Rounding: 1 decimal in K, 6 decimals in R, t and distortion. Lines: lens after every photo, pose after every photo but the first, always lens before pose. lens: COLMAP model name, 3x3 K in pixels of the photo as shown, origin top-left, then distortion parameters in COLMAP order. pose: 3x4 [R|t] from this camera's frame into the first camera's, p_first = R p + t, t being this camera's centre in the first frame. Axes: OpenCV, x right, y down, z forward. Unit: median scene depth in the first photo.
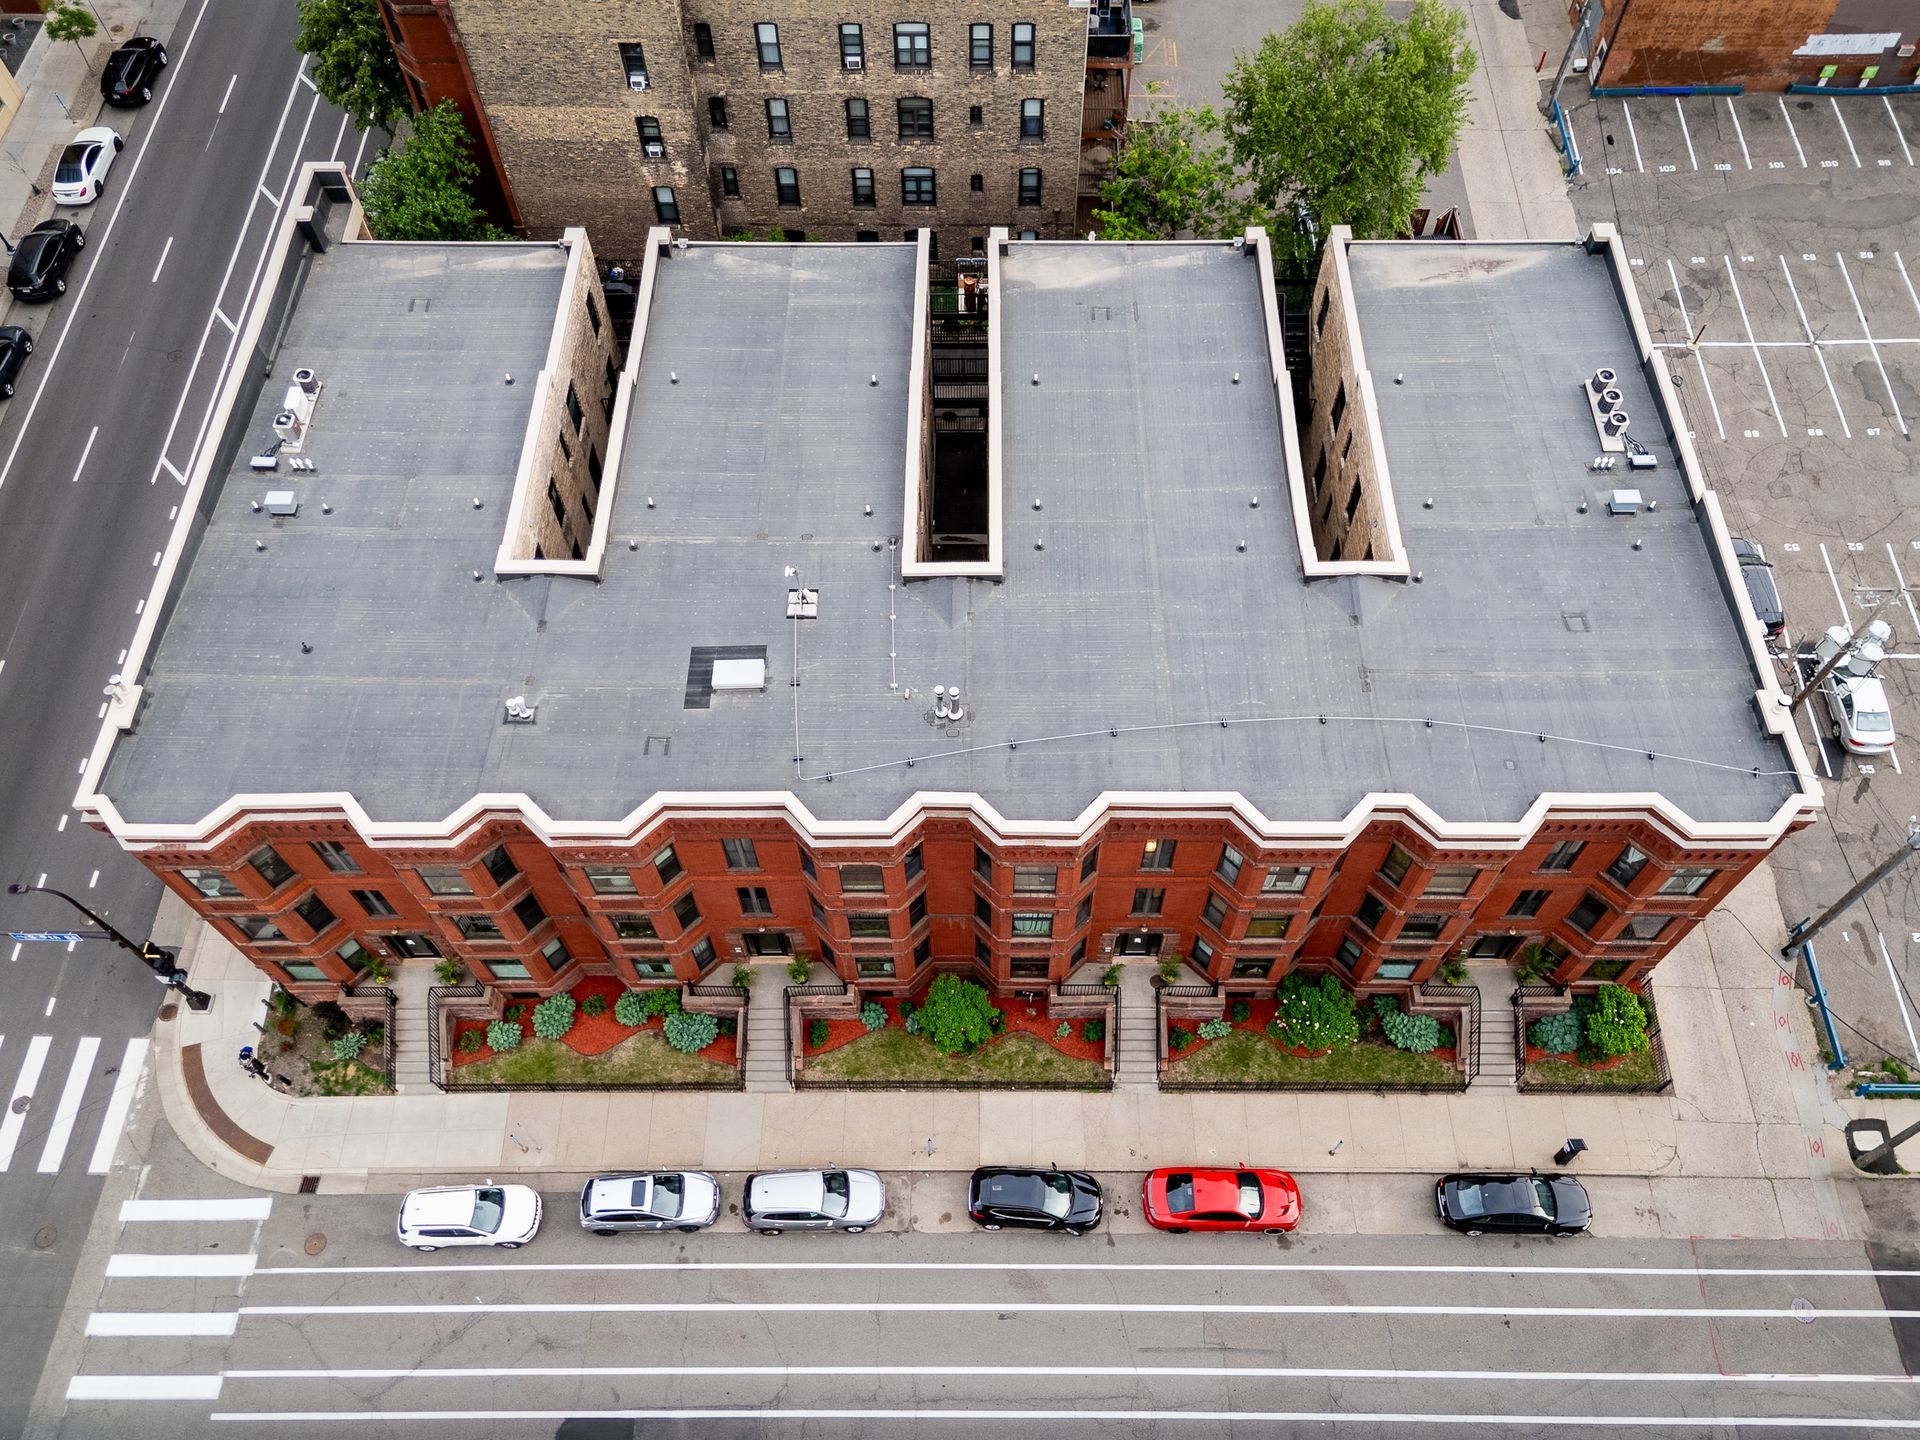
lens RADIAL K [[1459.8, 0, 980.0], [0, 1459.8, 743.0], [0, 0, 1]] dist [0.063058, -0.053762]
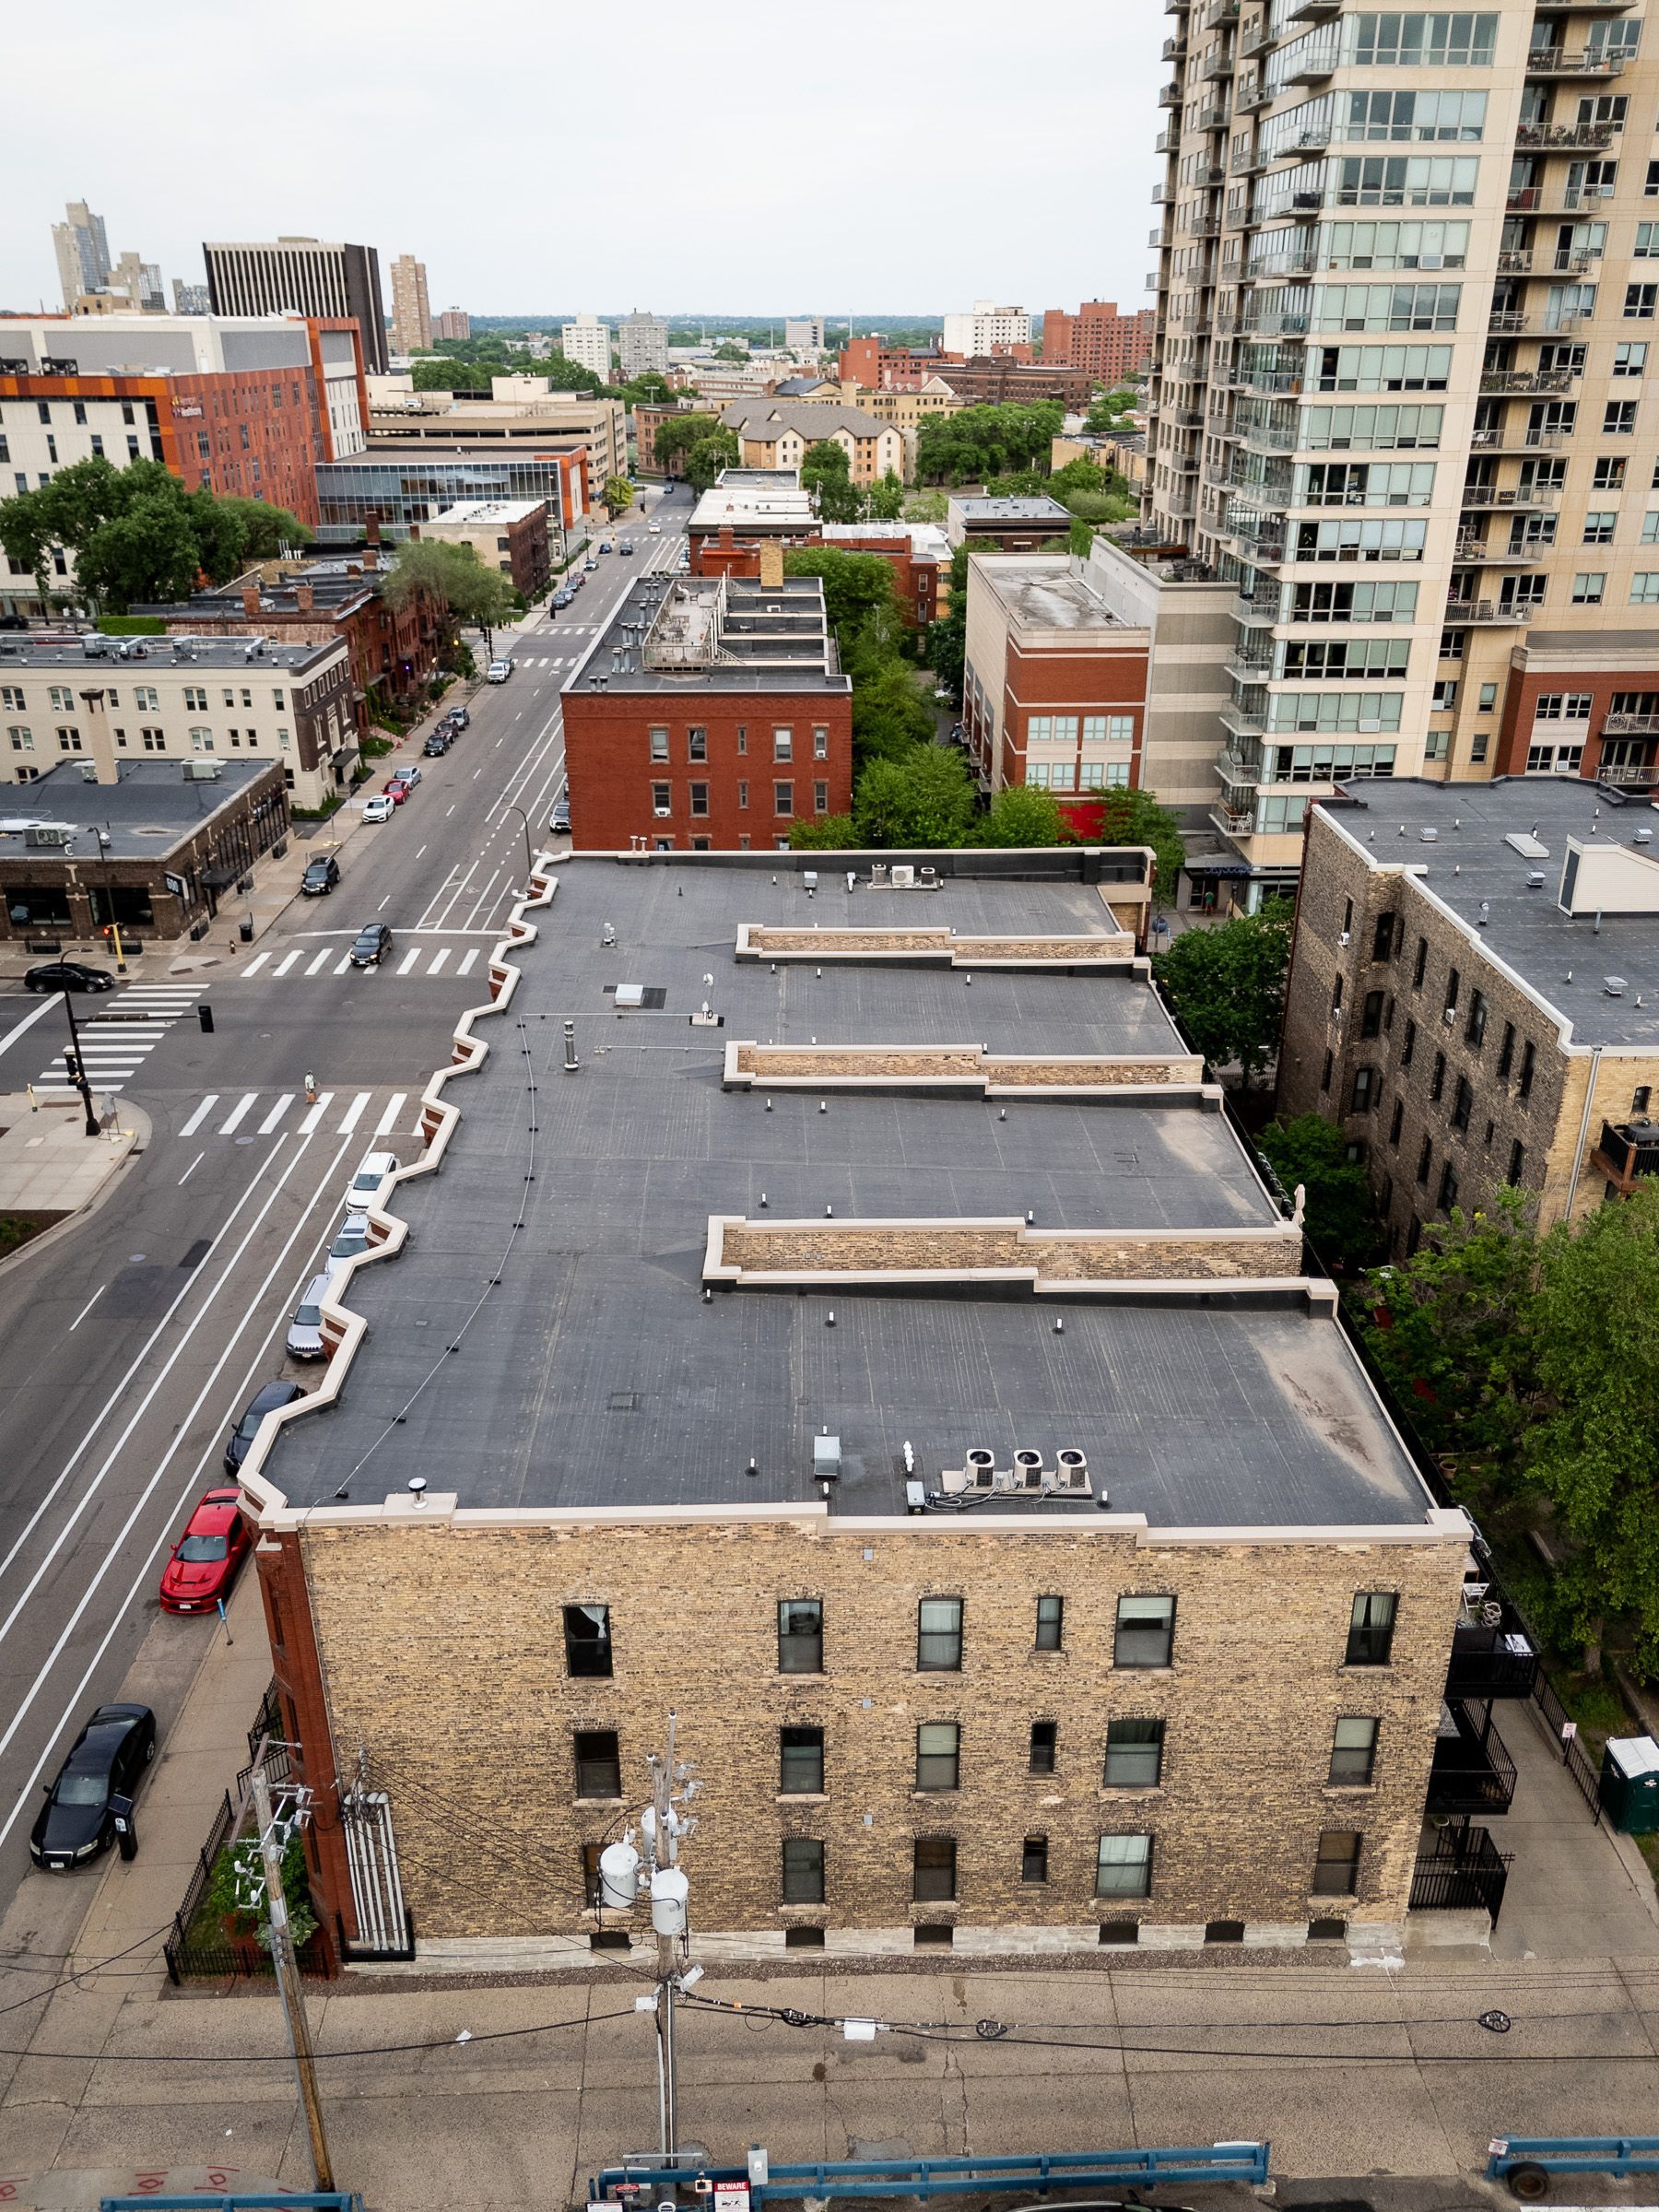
lens RADIAL K [[1712.6, 0, 838.6], [0, 1712.6, 1088.7], [0, 0, 1]] dist [0.072597, -0.080812]
pose [[0.025519, 0.410215, -0.911632, 1.052490], [-0.856551, 0.479162, 0.191635, -0.386693], [0.515431, 0.775969, 0.363598, 0.553397]]
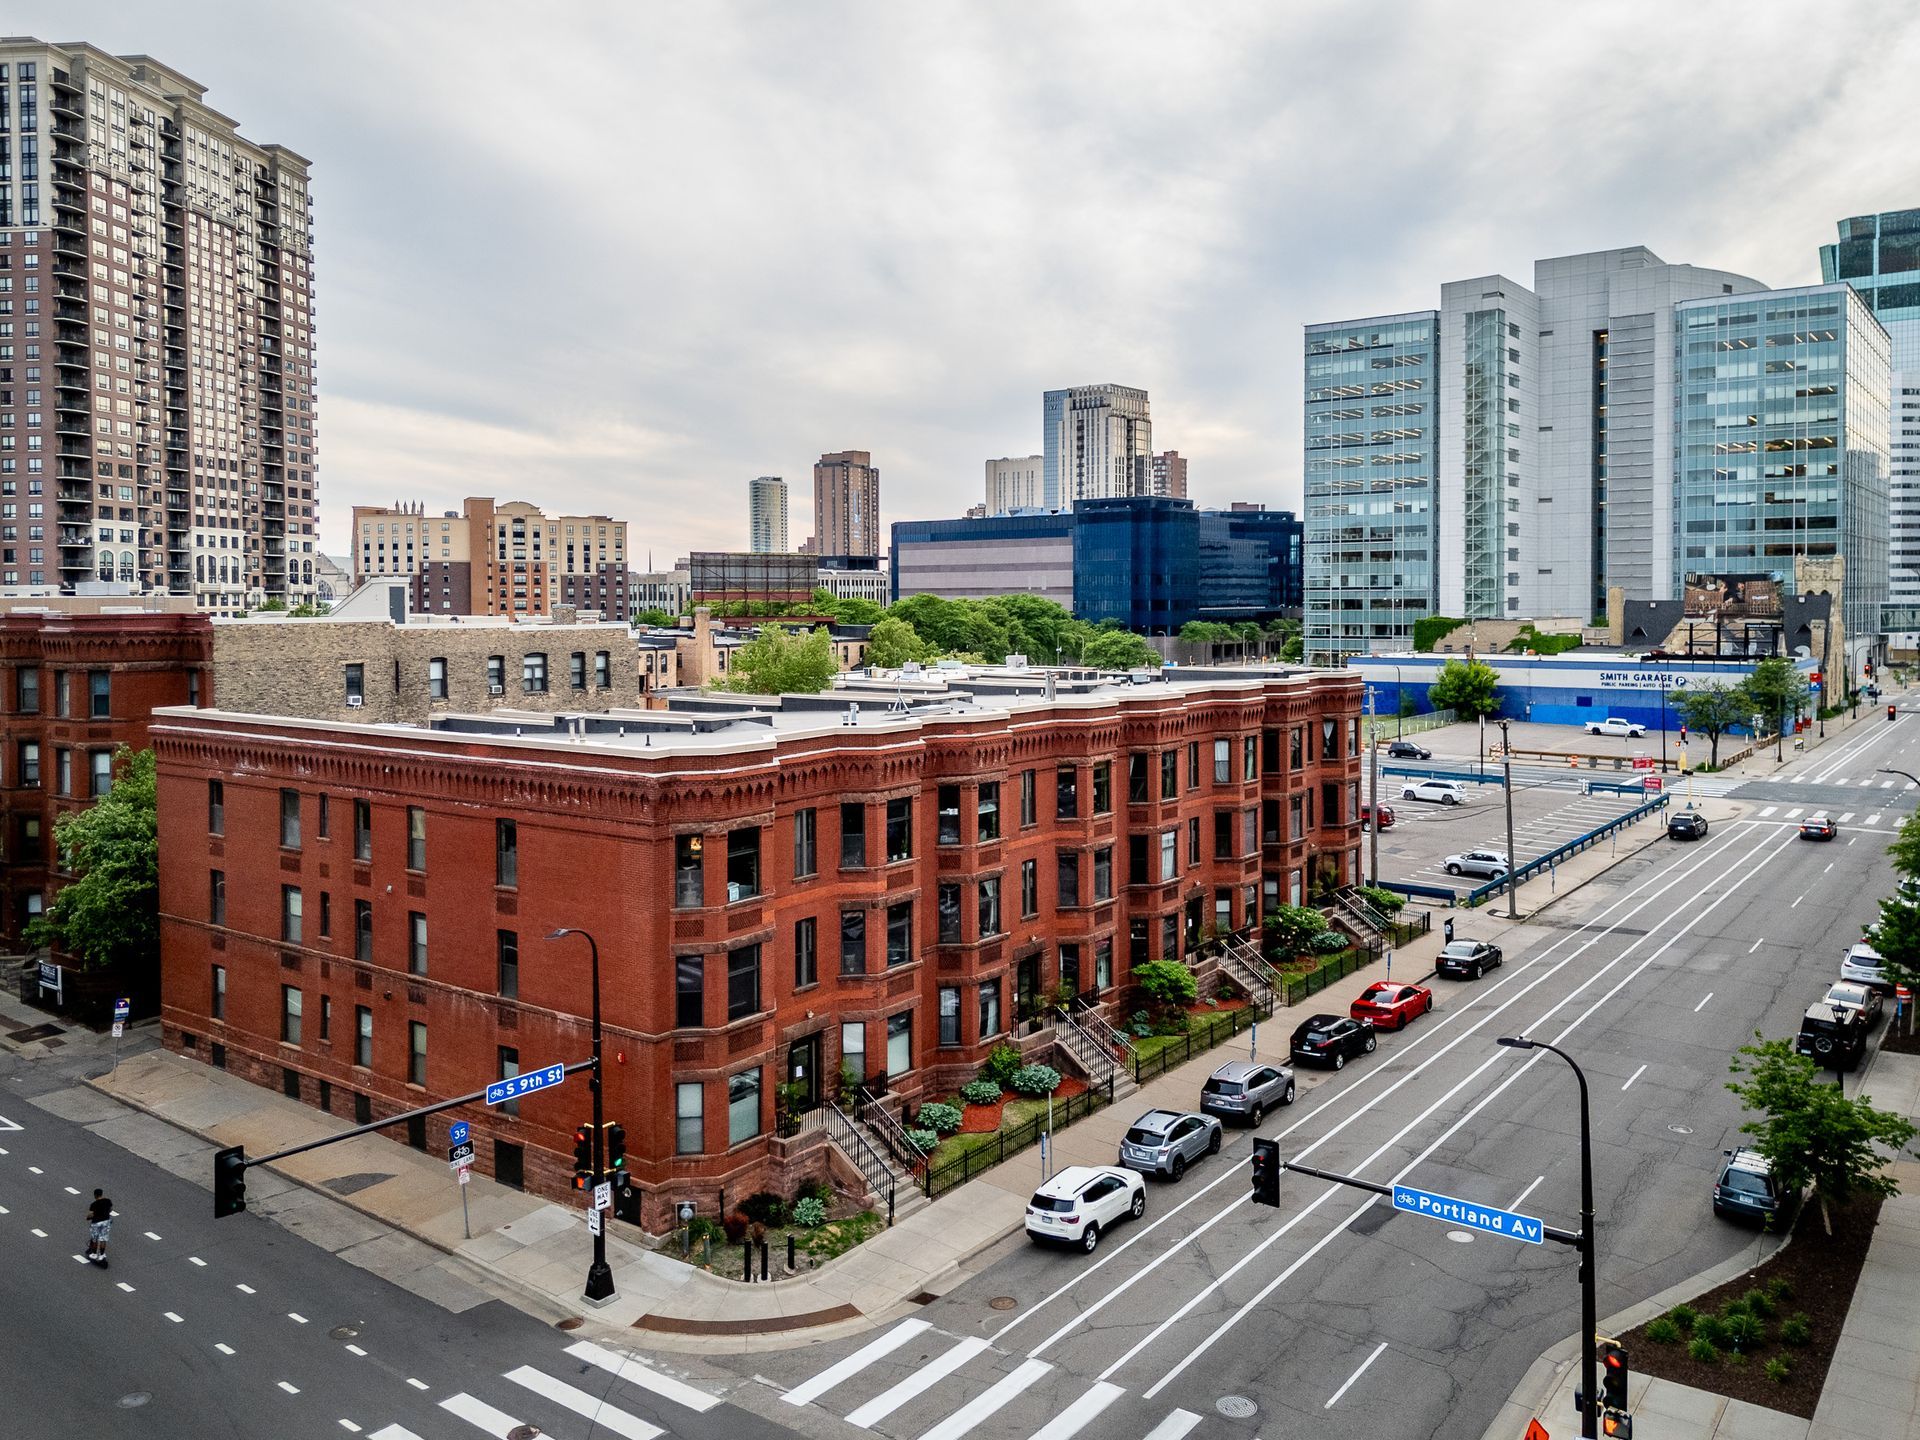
lens RADIAL K [[1486.6, 0, 952.7], [0, 1486.6, 639.1], [0, 0, 1]] dist [0.072597, -0.080812]
pose [[0.601535, -0.024509, 0.798471, -1.050559], [0.686714, 0.526537, -0.501180, 0.516427], [-0.408141, 0.849799, 0.333561, 0.448890]]
